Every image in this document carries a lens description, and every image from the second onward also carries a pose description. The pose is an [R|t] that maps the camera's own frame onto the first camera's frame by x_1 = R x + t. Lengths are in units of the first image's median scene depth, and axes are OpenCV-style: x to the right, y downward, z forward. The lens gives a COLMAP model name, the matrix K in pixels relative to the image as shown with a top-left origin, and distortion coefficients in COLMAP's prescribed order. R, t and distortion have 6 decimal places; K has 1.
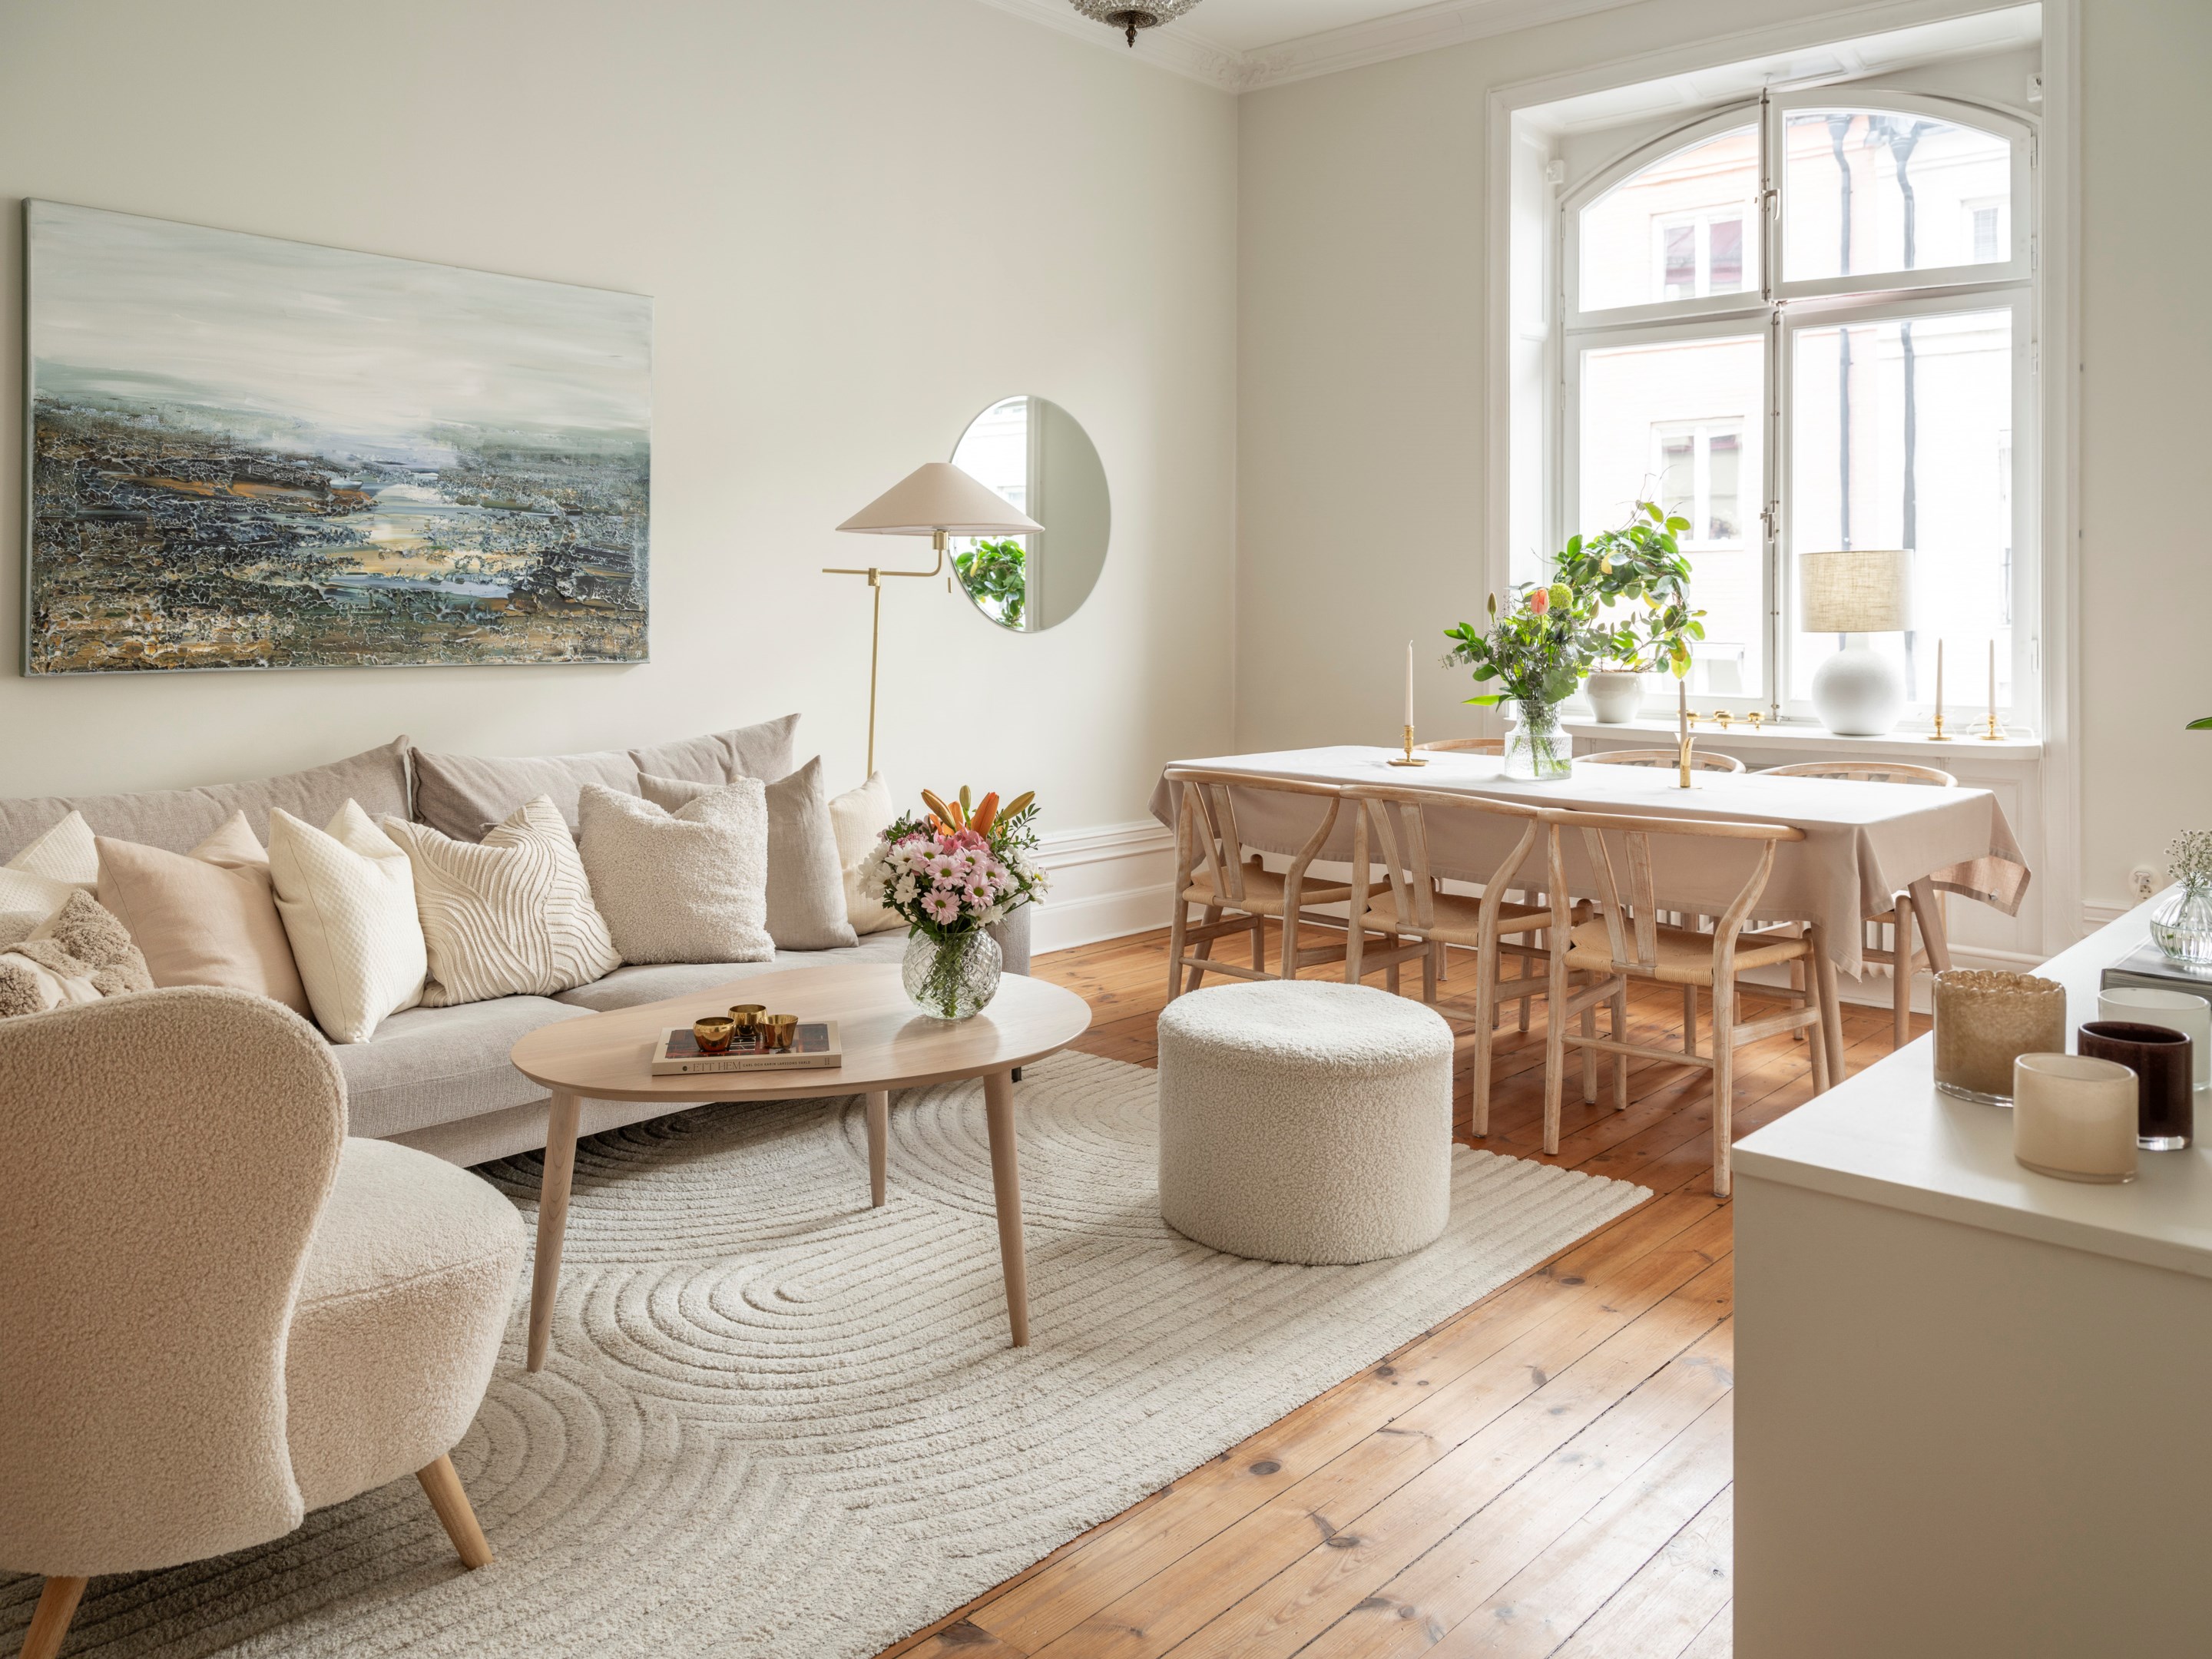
lens RADIAL K [[1695.6, 0, 1129.2], [0, 1695.6, 631.0], [0, 0, 1]] dist [-0.006797, 0.000970]
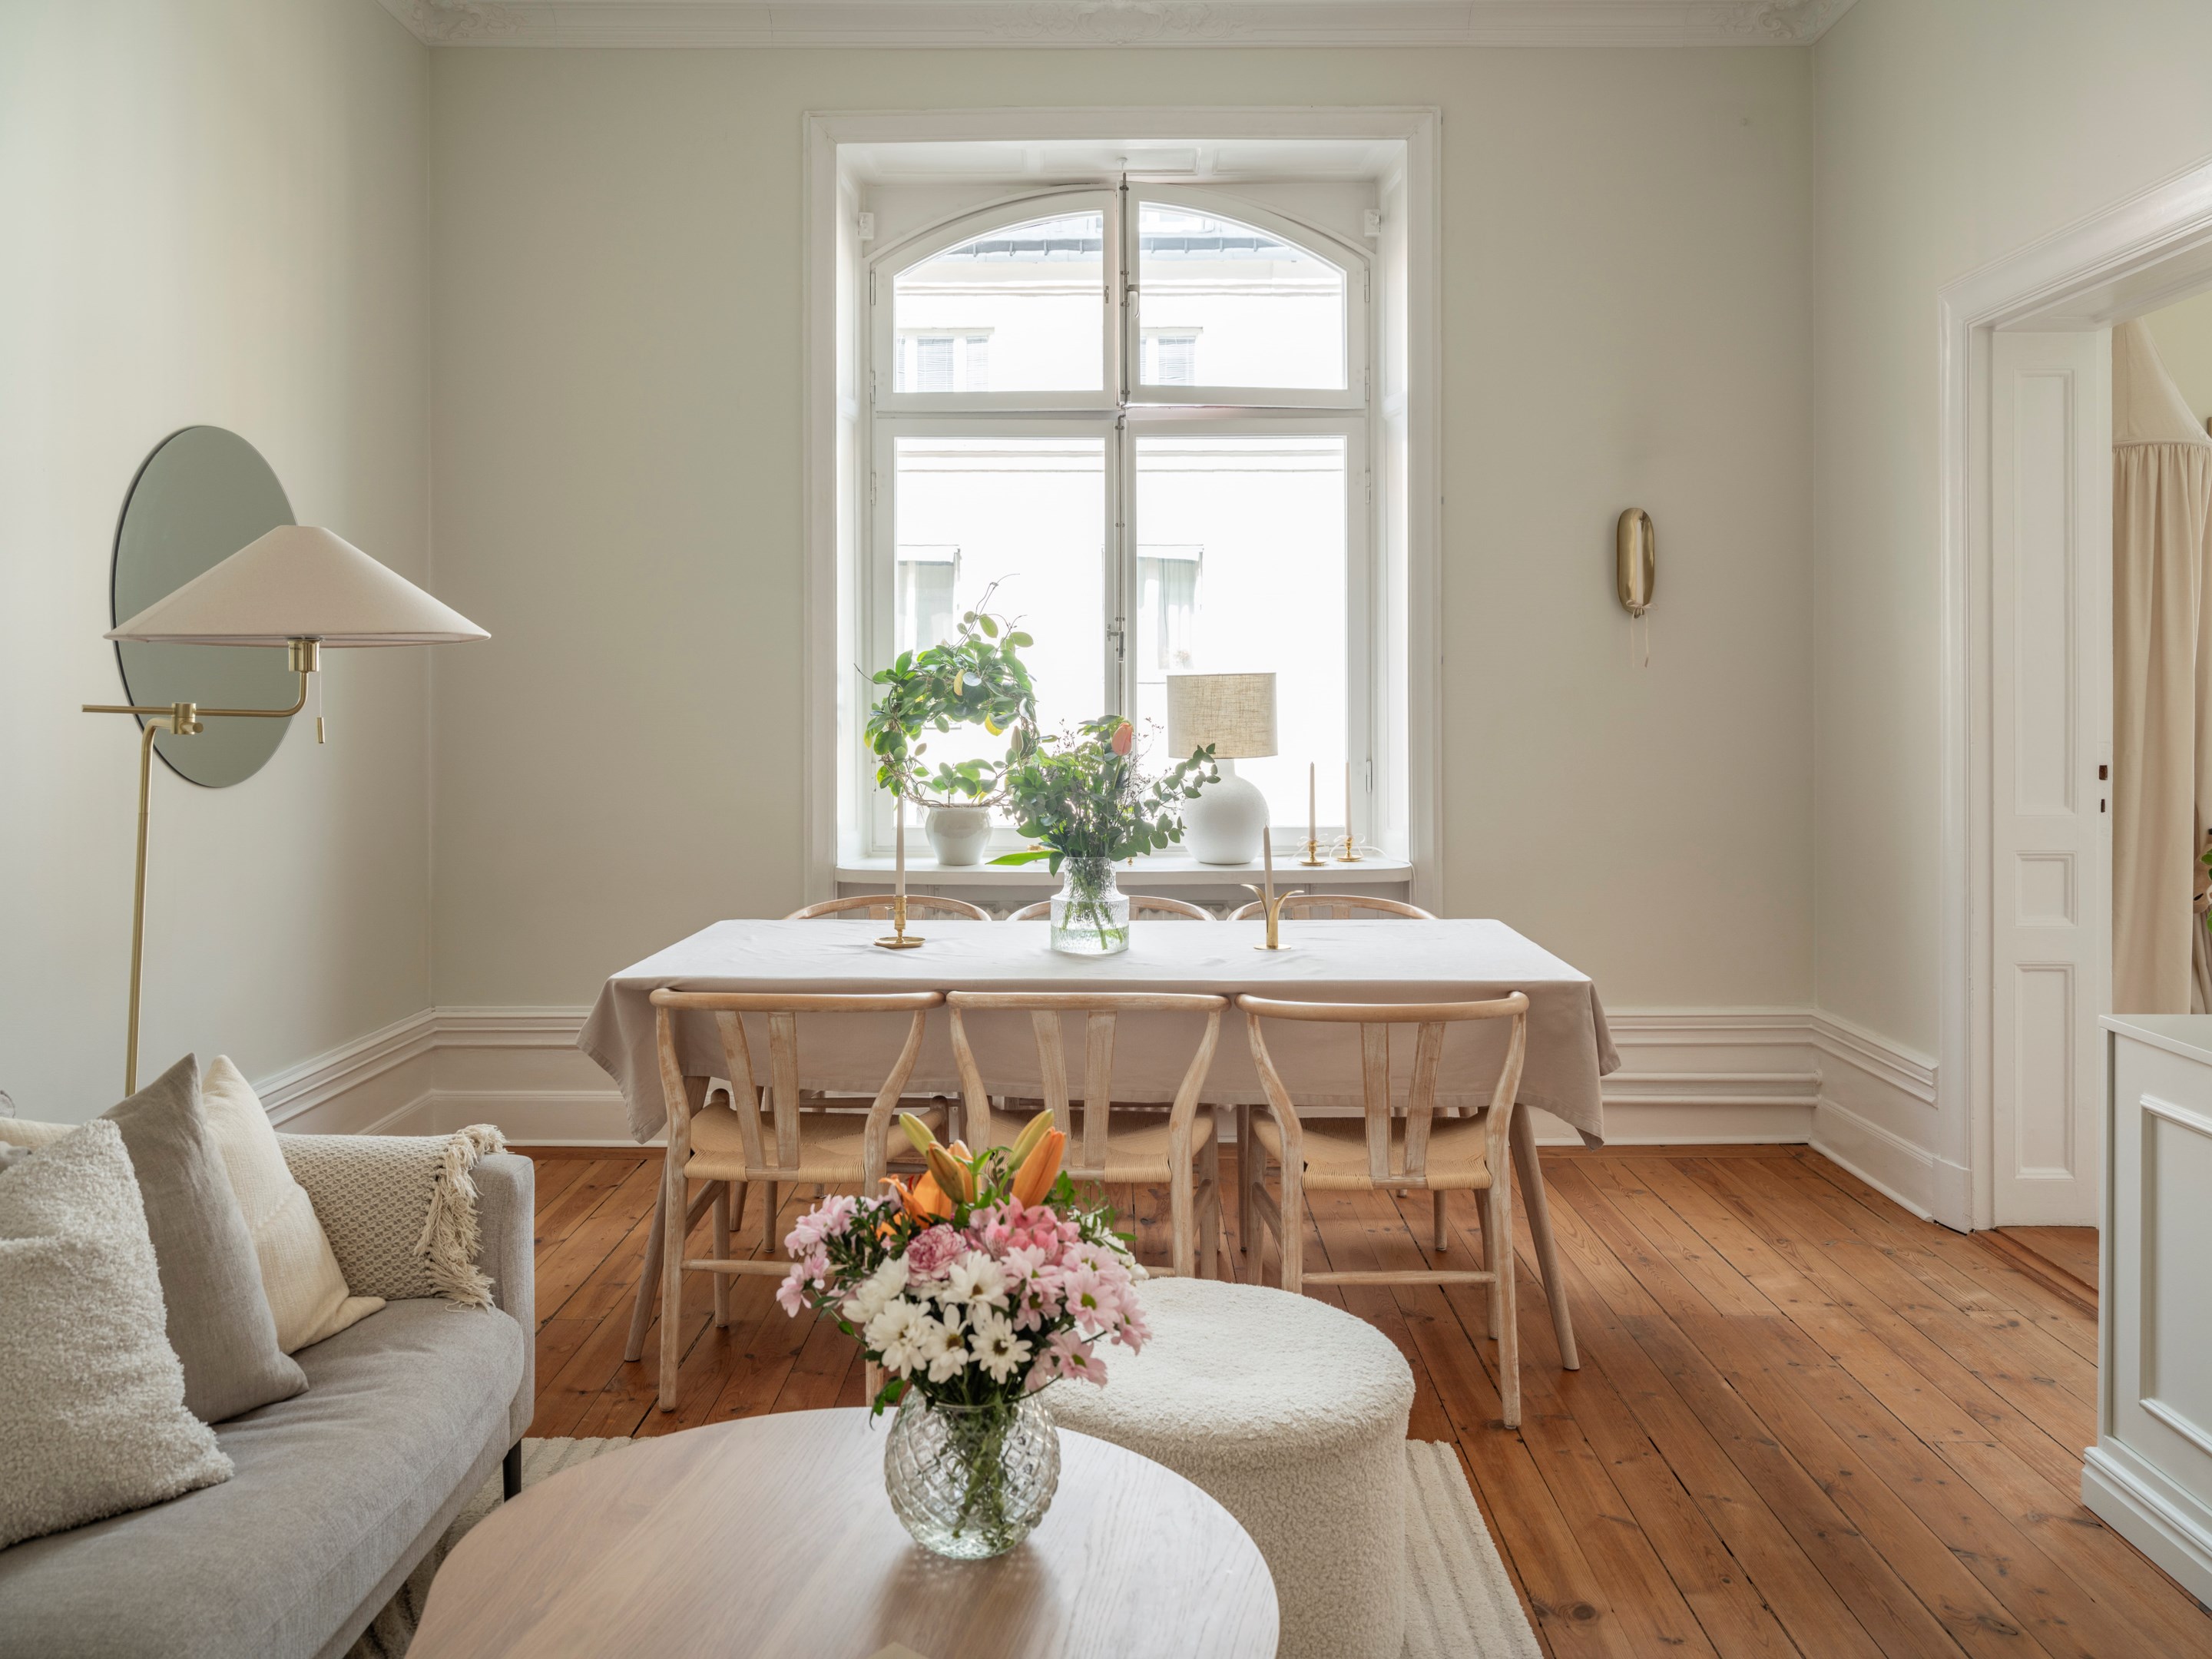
lens RADIAL K [[1695.6, 0, 1096.8], [0, 1695.6, 704.6], [0, 0, 1]] dist [-0.006797, 0.000970]
pose [[0.757420, -0.006852, 0.652892, -0.314733], [0.016044, 0.999838, -0.008120, -0.028446], [-0.652731, 0.016626, 0.757407, 0.399098]]
